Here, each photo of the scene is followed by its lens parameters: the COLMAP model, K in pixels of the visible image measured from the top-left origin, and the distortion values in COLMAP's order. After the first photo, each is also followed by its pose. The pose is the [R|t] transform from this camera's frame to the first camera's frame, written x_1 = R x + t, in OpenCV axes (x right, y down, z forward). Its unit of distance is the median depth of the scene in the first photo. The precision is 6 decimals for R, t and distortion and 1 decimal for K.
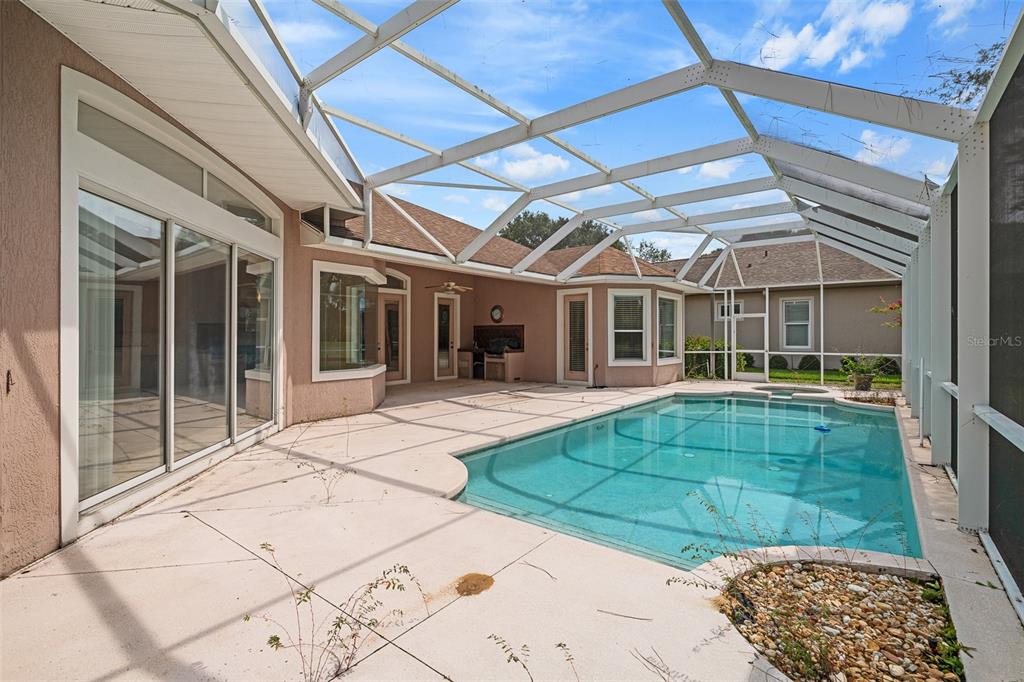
lens RADIAL K [[470.8, 0, 507.3], [0, 470.8, 334.0], [0, 0, 1]] dist [0.000232, -0.000007]
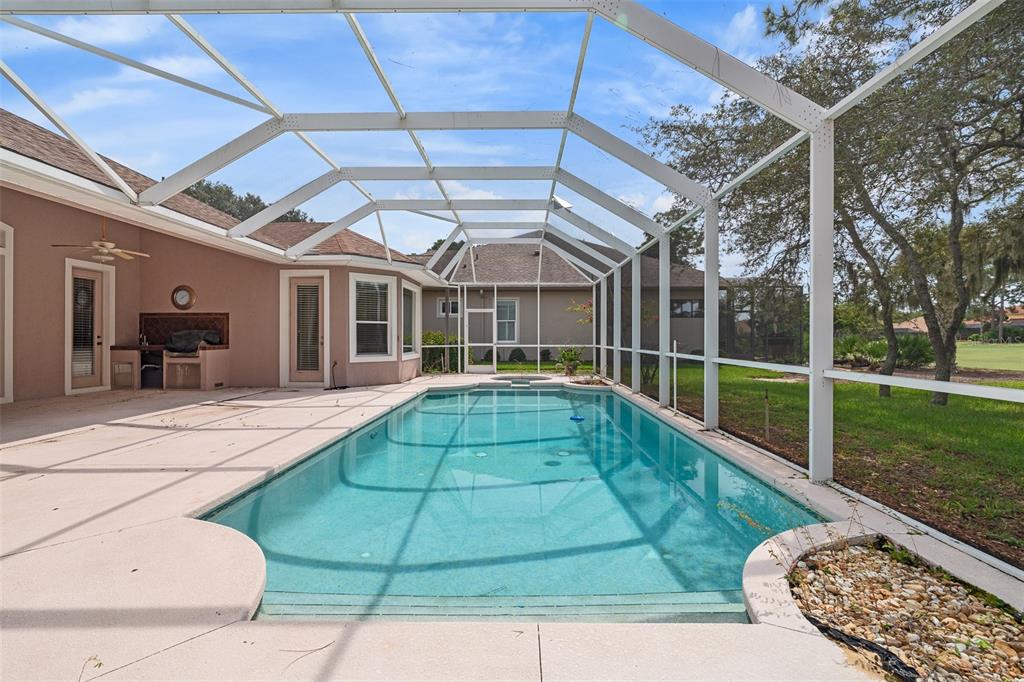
lens RADIAL K [[463.5, 0, 513.1], [0, 463.5, 335.1], [0, 0, 1]] dist [-0.002032, -0.000644]
pose [[0.789092, 0.003839, 0.614263, -0.065533], [-0.003138, 0.999993, -0.002219, 0.017675], [-0.614267, -0.000177, 0.789098, 0.141714]]
